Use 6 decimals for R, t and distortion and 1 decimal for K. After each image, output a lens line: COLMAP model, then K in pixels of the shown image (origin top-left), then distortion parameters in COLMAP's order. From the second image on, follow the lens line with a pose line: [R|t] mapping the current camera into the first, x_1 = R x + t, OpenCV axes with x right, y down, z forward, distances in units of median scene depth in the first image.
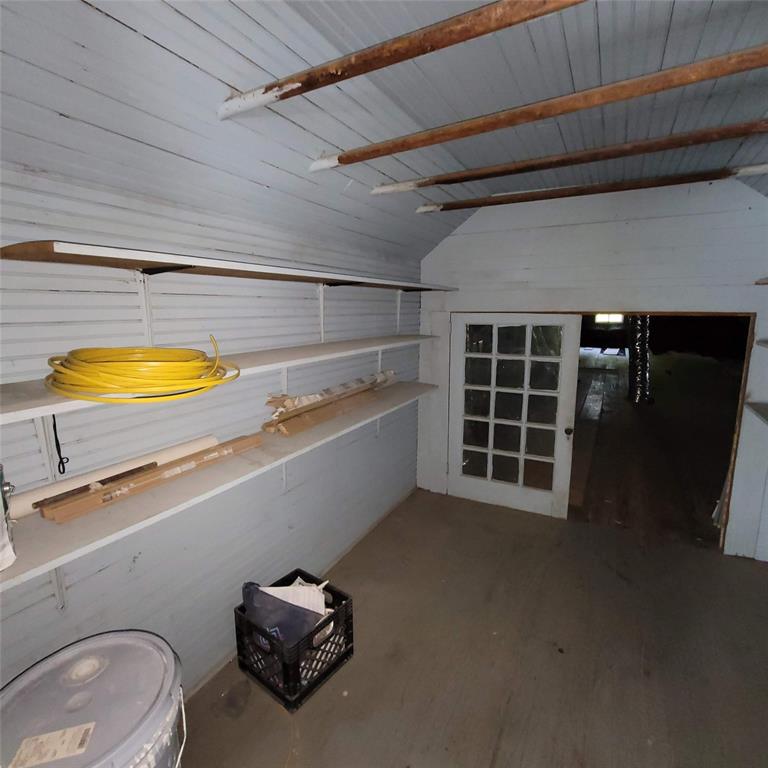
lens RADIAL K [[417.5, 0, 386.7], [0, 417.5, 382.0], [0, 0, 1]] dist [-0.001103, 0.001021]
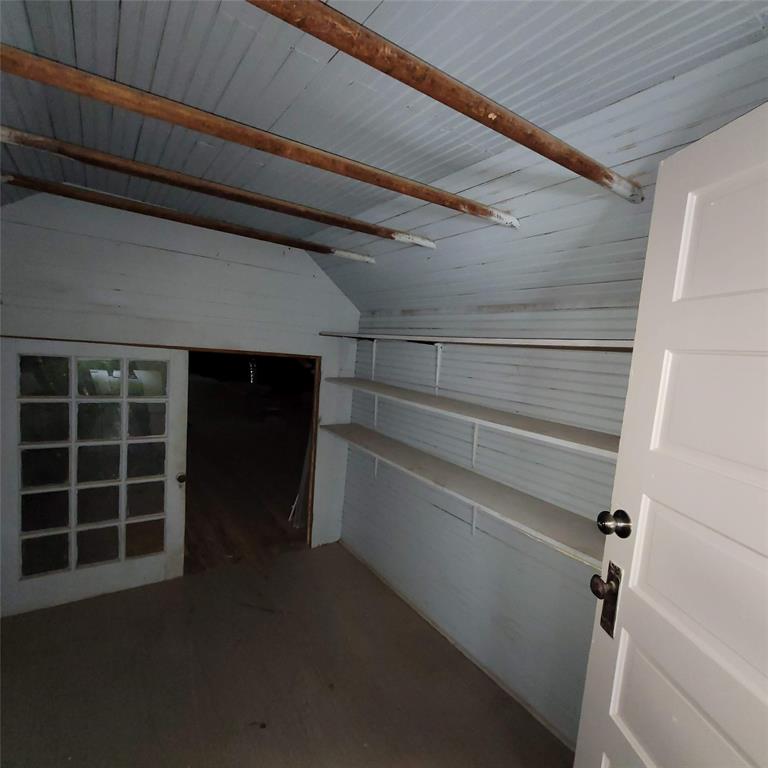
lens RADIAL K [[417.5, 0, 384.6], [0, 417.5, 386.9], [0, 0, 1]] dist [-0.001103, 0.001021]
pose [[0.460035, -0.040921, 0.886958, -0.147453], [0.070963, 0.997436, 0.009212, -0.053977], [-0.885061, 0.058703, 0.461759, 0.177106]]
